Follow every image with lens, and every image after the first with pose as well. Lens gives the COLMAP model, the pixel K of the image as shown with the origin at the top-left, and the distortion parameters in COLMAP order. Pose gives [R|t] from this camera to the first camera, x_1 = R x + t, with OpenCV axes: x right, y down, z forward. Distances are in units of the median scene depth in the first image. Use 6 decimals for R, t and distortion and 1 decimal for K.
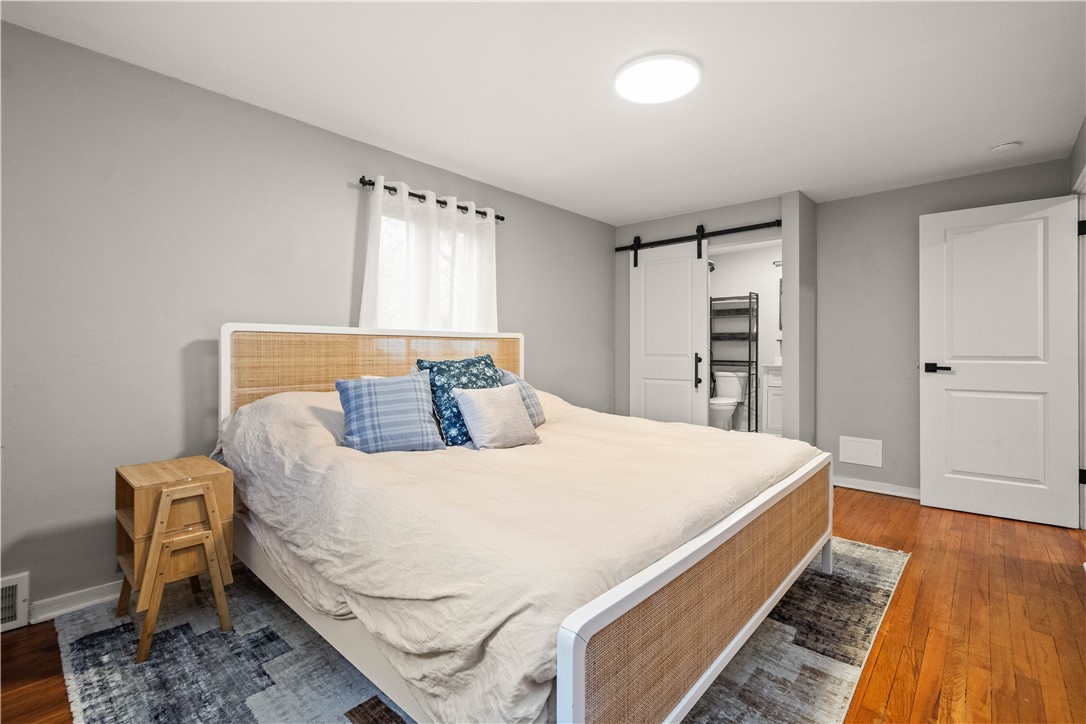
lens RADIAL K [[487.0, 0, 543.0], [0, 487.0, 362.0], [0, 0, 1]] dist [-0.000242, -0.000144]
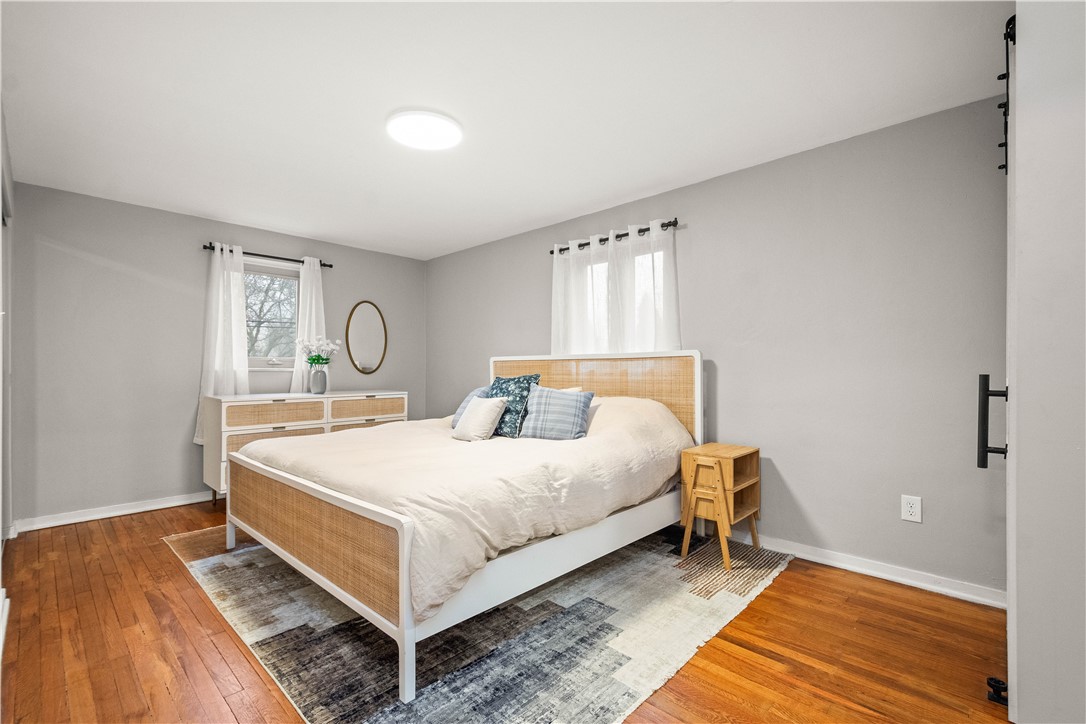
lens RADIAL K [[484.7, 0, 541.8], [0, 484.7, 378.7], [0, 0, 1]] dist [-0.000369, -0.000121]
pose [[-0.018043, 0.012018, -0.999765, 1.278014], [-0.023700, 0.999642, 0.012444, -0.021821], [0.999556, 0.023919, -0.017752, 1.220586]]
